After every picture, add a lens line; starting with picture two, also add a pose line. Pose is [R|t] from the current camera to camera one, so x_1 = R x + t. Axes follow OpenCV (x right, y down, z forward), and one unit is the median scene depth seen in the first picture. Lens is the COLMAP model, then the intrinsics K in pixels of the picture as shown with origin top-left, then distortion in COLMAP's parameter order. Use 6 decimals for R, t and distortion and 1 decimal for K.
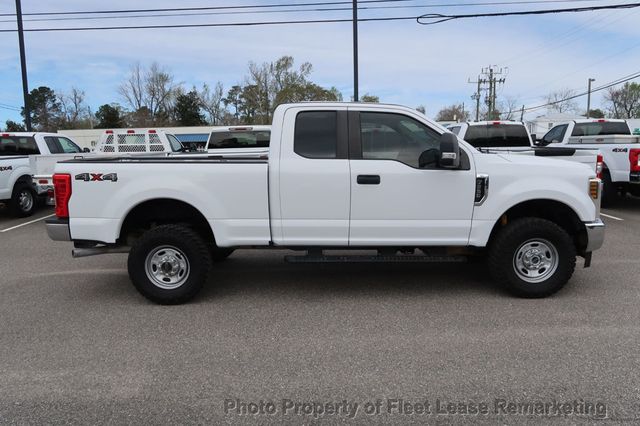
lens RADIAL K [[442.4, 0, 318.6], [0, 442.4, 211.7], [0, 0, 1]] dist [-0.026457, 0.008837]
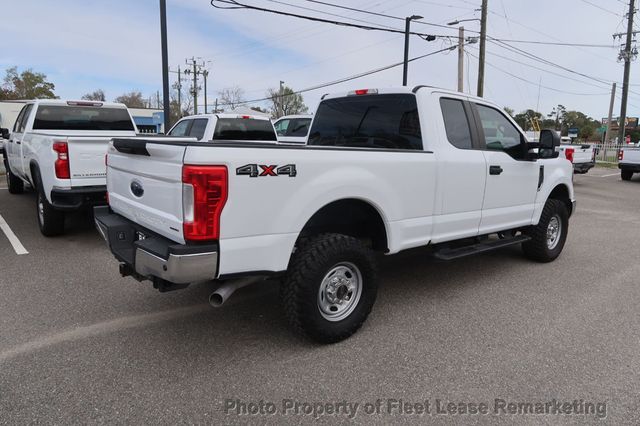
lens RADIAL K [[442.4, 0, 318.6], [0, 442.4, 211.7], [0, 0, 1]] dist [-0.026457, 0.008837]
pose [[0.765278, -0.072623, 0.639590, -0.817878], [0.058246, 0.997352, 0.043554, -0.040899], [-0.641059, 0.003922, 0.767481, 0.444976]]
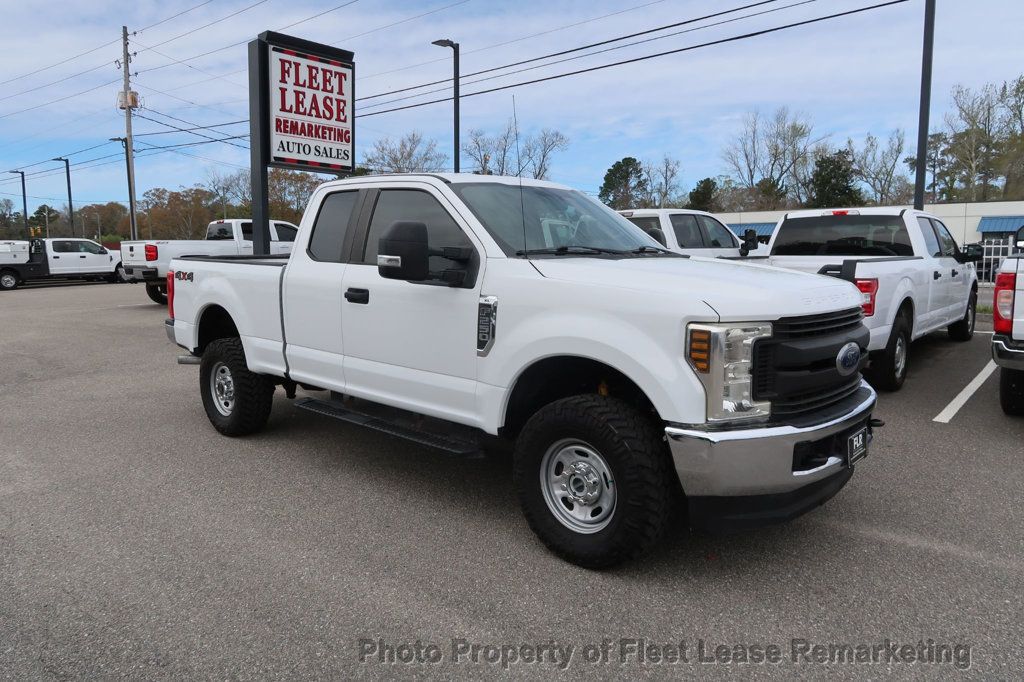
lens RADIAL K [[707.8, 0, 509.7], [0, 707.8, 338.9], [0, 0, 1]] dist [-0.026457, 0.008837]
pose [[0.742510, 0.098039, -0.662622, 0.897134], [-0.104813, 0.994051, 0.029627, -0.059363], [0.661584, 0.047453, 0.748368, 0.361972]]
